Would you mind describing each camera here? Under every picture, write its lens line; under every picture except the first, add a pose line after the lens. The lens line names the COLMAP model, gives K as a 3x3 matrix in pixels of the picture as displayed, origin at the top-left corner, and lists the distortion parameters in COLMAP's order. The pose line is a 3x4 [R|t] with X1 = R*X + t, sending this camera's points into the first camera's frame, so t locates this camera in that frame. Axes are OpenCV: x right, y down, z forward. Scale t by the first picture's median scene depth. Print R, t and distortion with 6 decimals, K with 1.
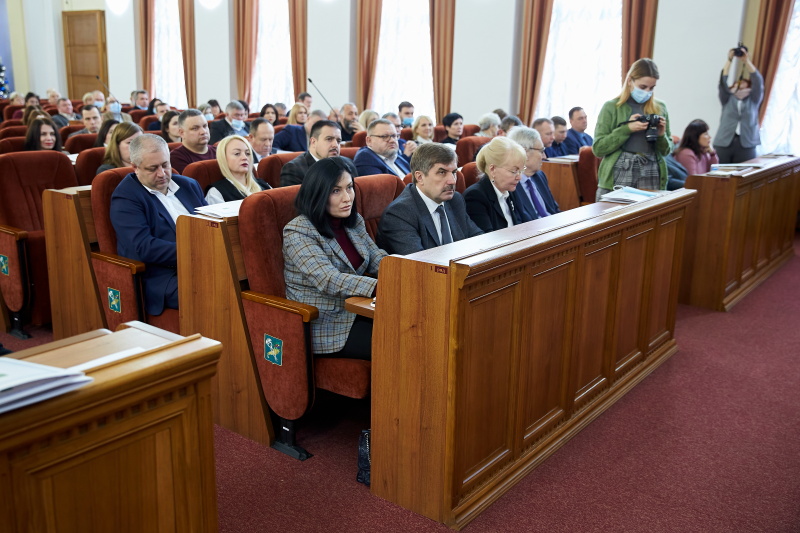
lens RADIAL K [[756.2, 0, 394.6], [0, 756.2, 228.8], [0, 0, 1]] dist [-0.018981, 0.000000]
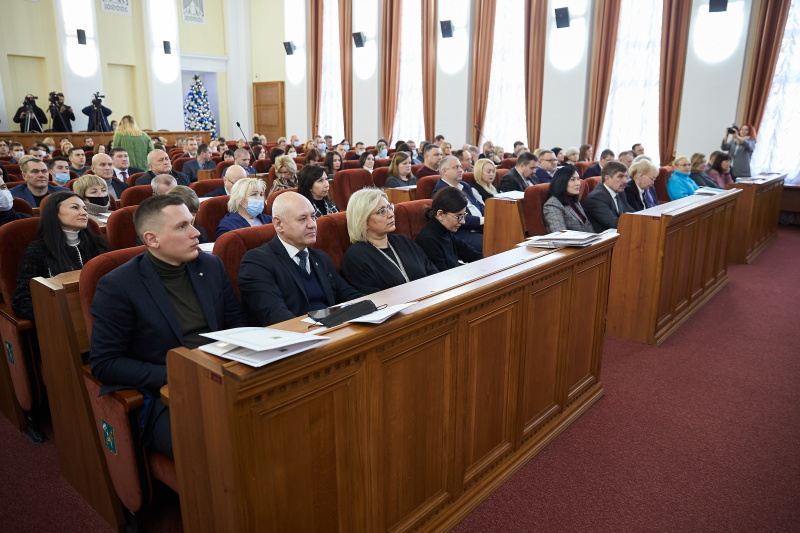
lens RADIAL K [[588.6, 0, 383.6], [0, 588.6, 253.2], [0, 0, 1]] dist [-0.079556, 0.007445]
pose [[0.998190, 0.000541, -0.060130, -0.317808], [0.000585, 0.999825, 0.018715, 0.064213], [0.060129, -0.018716, 0.998015, -0.345782]]
